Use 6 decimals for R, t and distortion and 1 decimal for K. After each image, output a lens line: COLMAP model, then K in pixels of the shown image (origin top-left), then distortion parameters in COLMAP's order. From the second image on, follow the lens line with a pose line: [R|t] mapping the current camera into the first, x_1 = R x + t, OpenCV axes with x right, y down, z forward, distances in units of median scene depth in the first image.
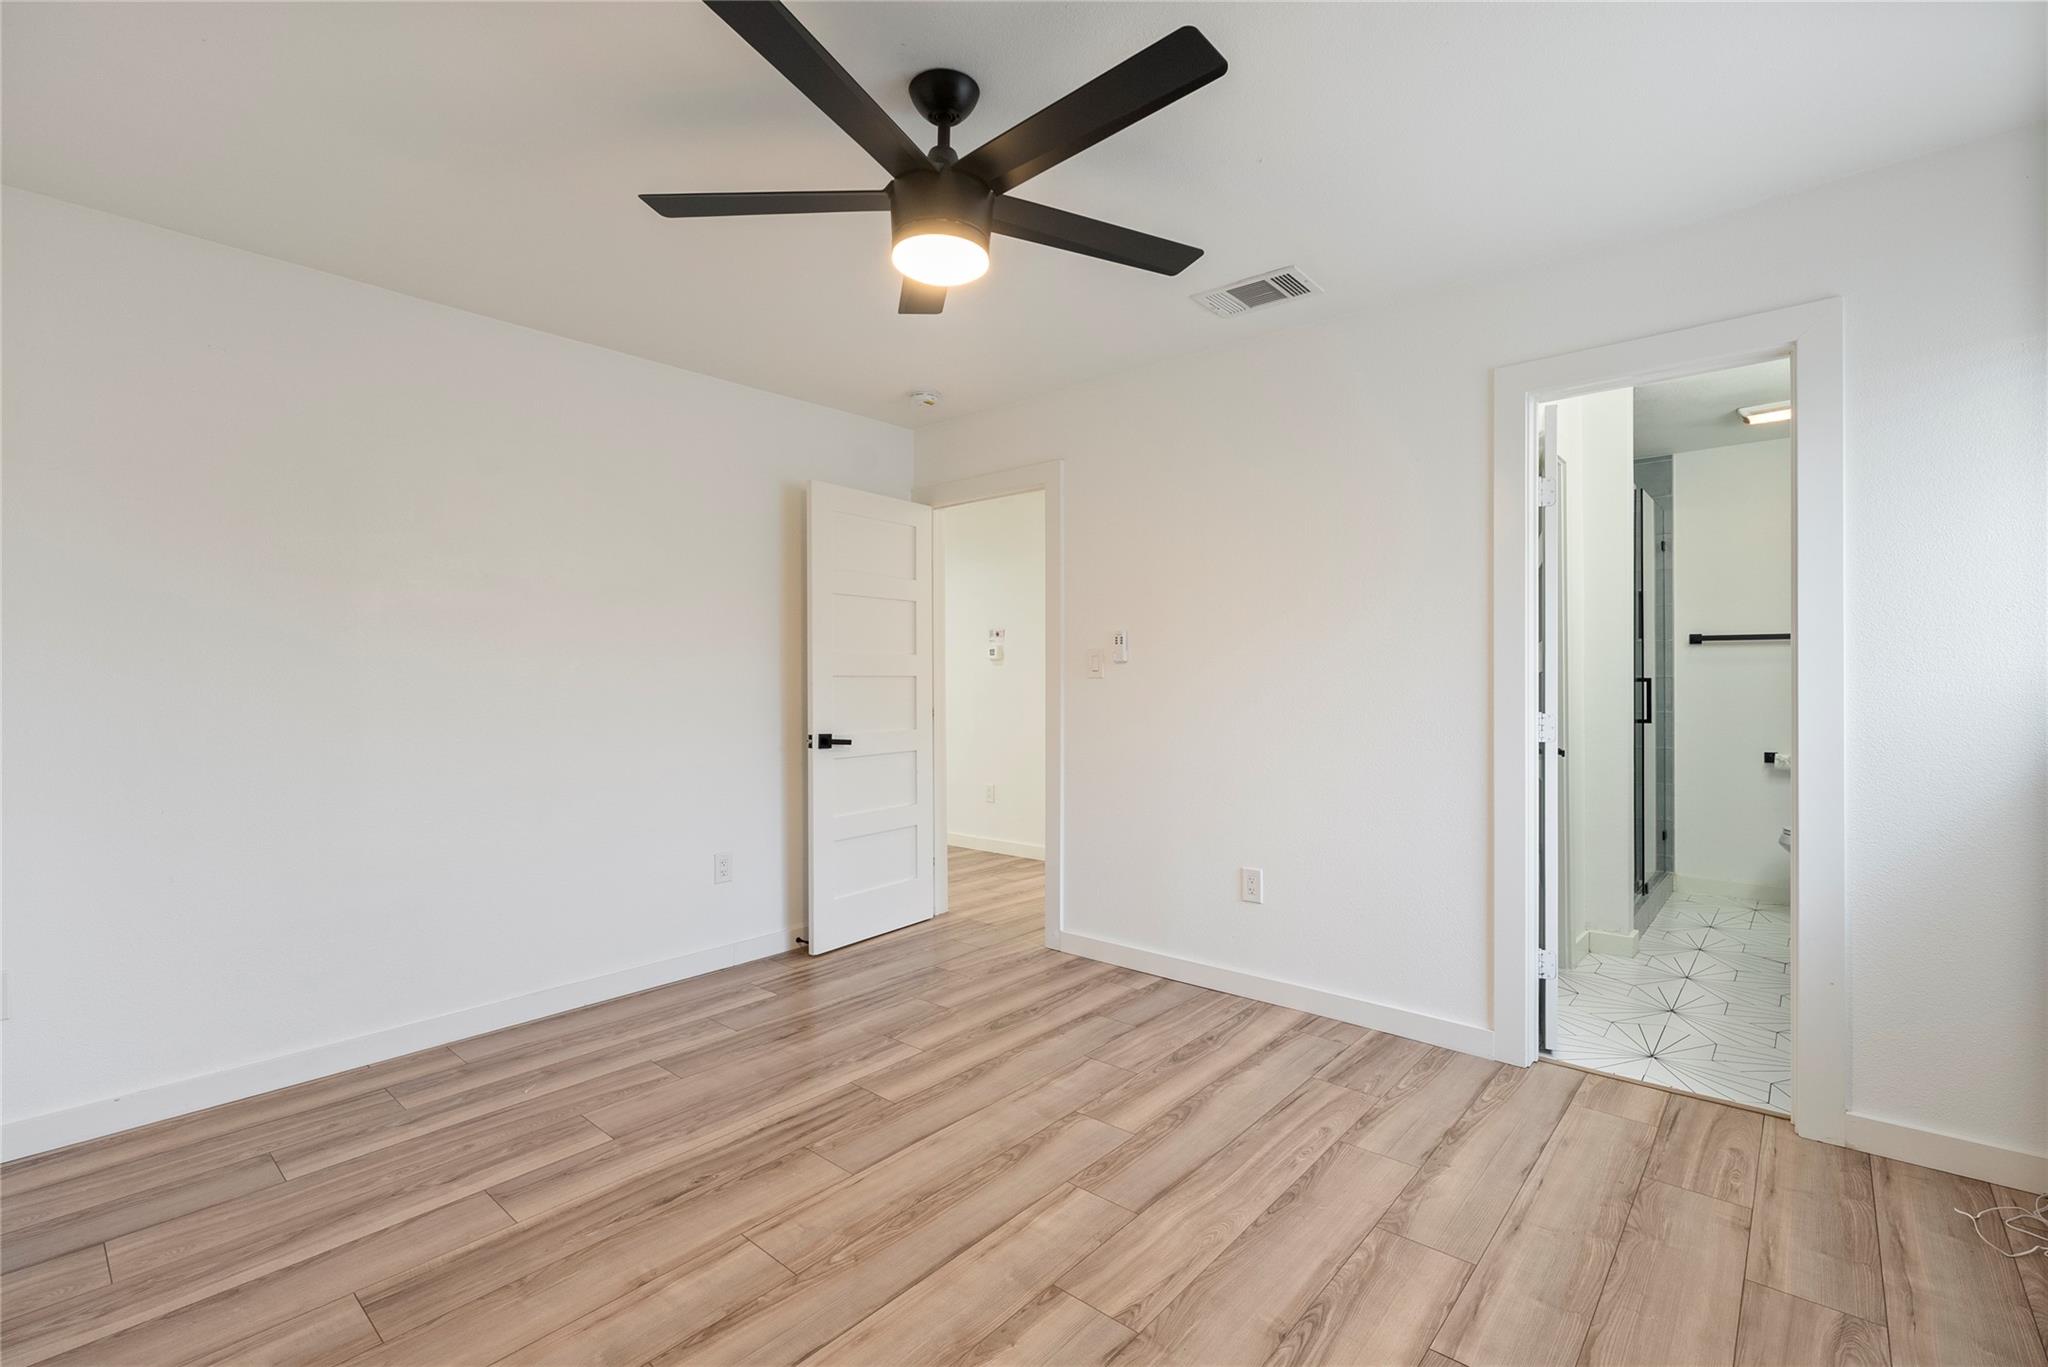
lens RADIAL K [[909.8, 0, 1021.8], [0, 909.8, 683.8], [0, 0, 1]] dist [-0.000018, 0.000252]
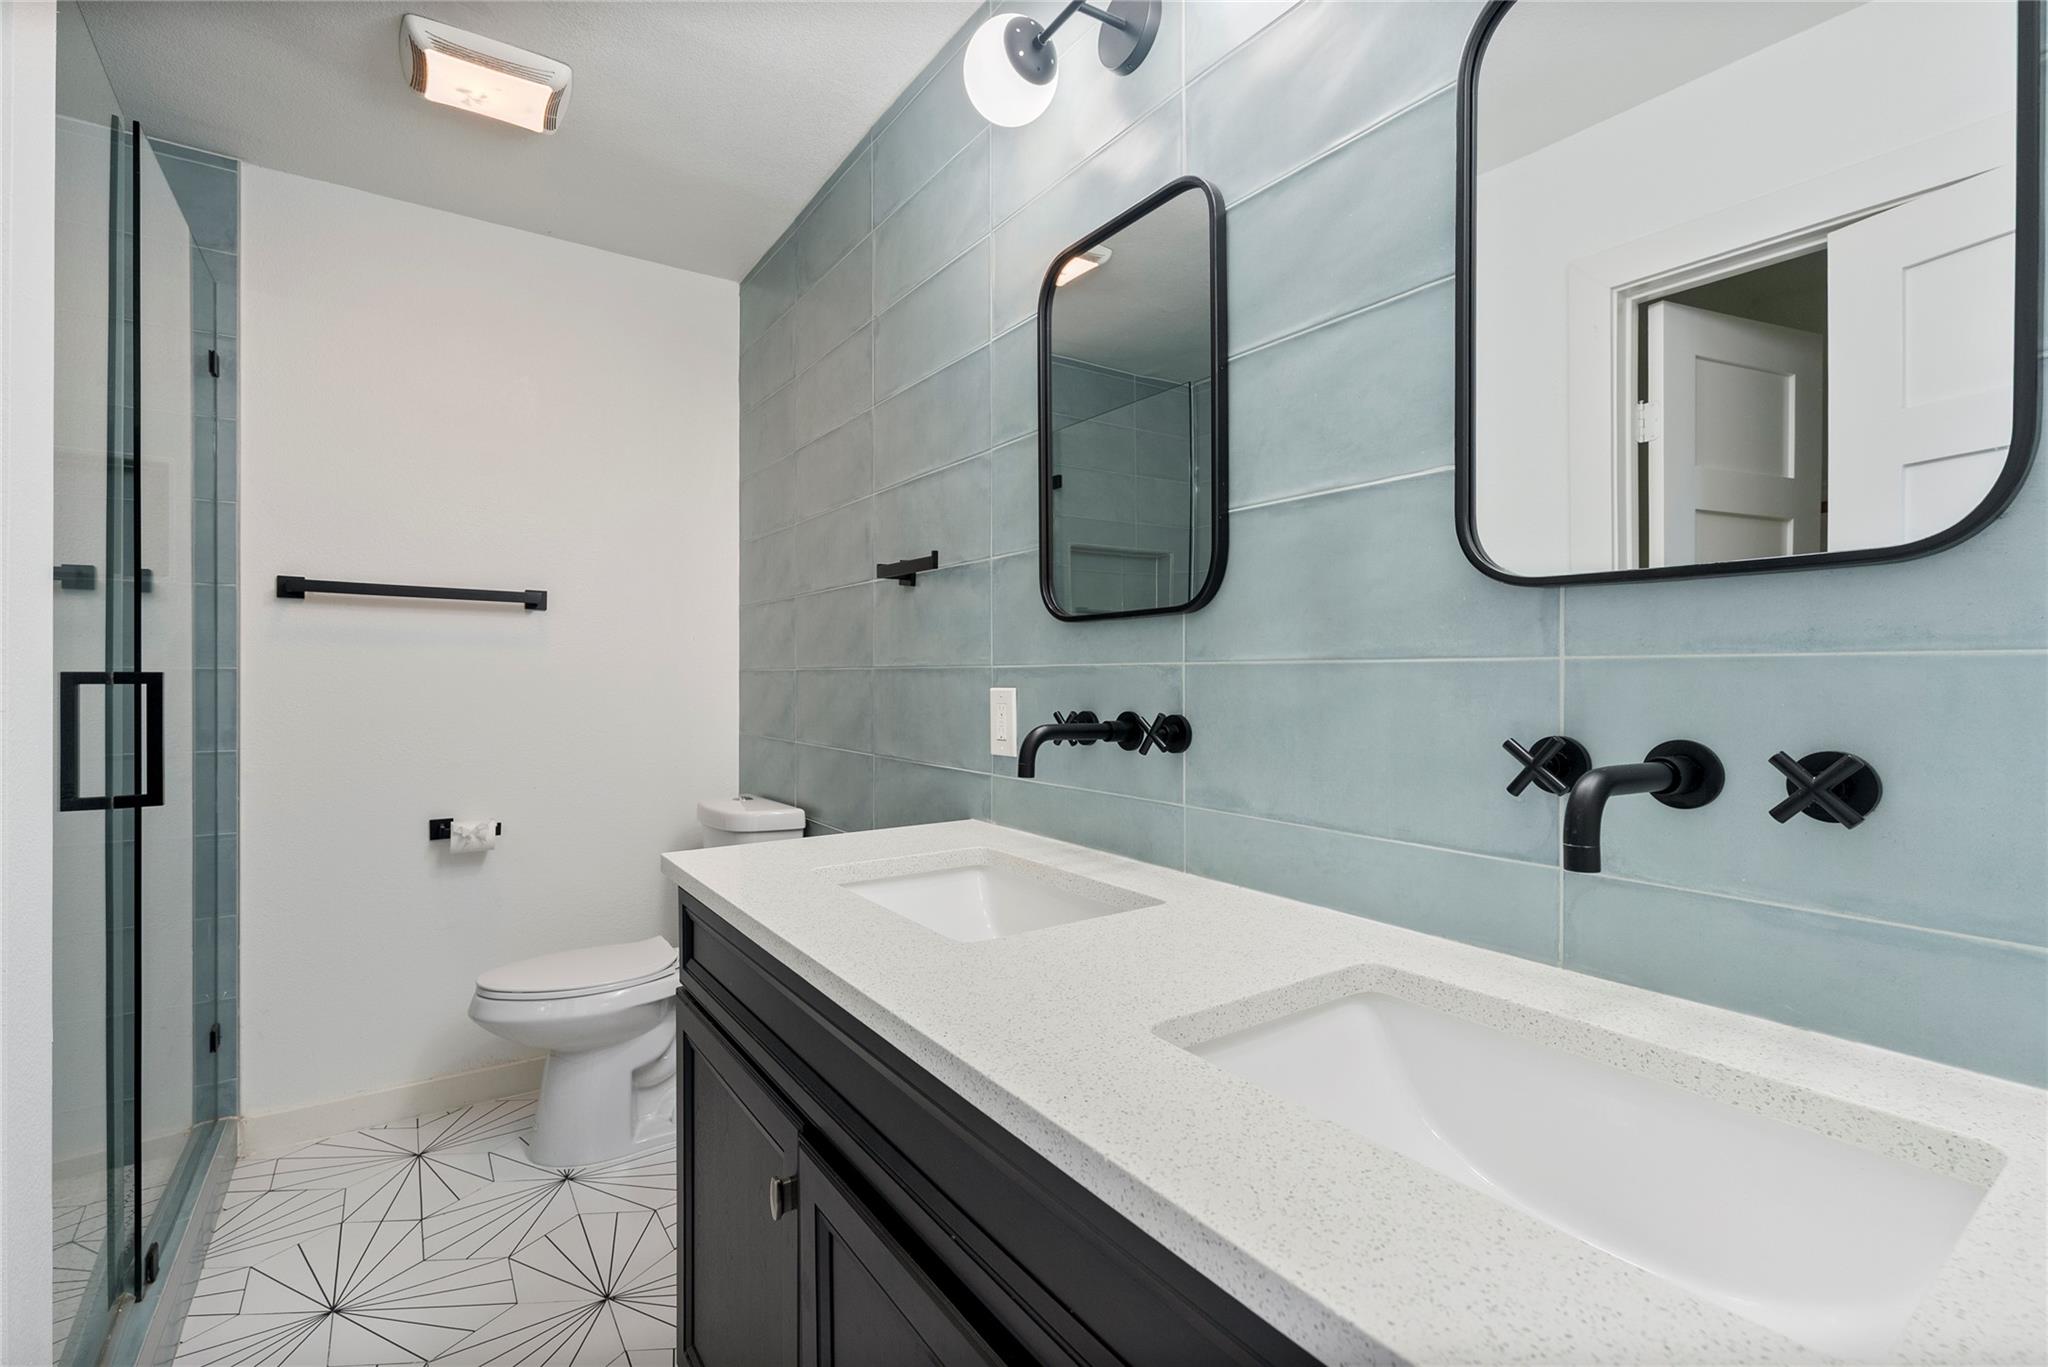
lens RADIAL K [[909.8, 0, 1021.4], [0, 909.8, 678.9], [0, 0, 1]] dist [-0.000018, 0.000252]
pose [[0.243220, -0.000257, 0.969971, 0.384260], [-0.005557, 0.999983, 0.001659, -0.005663], [-0.969955, -0.005793, 0.243215, 0.529595]]
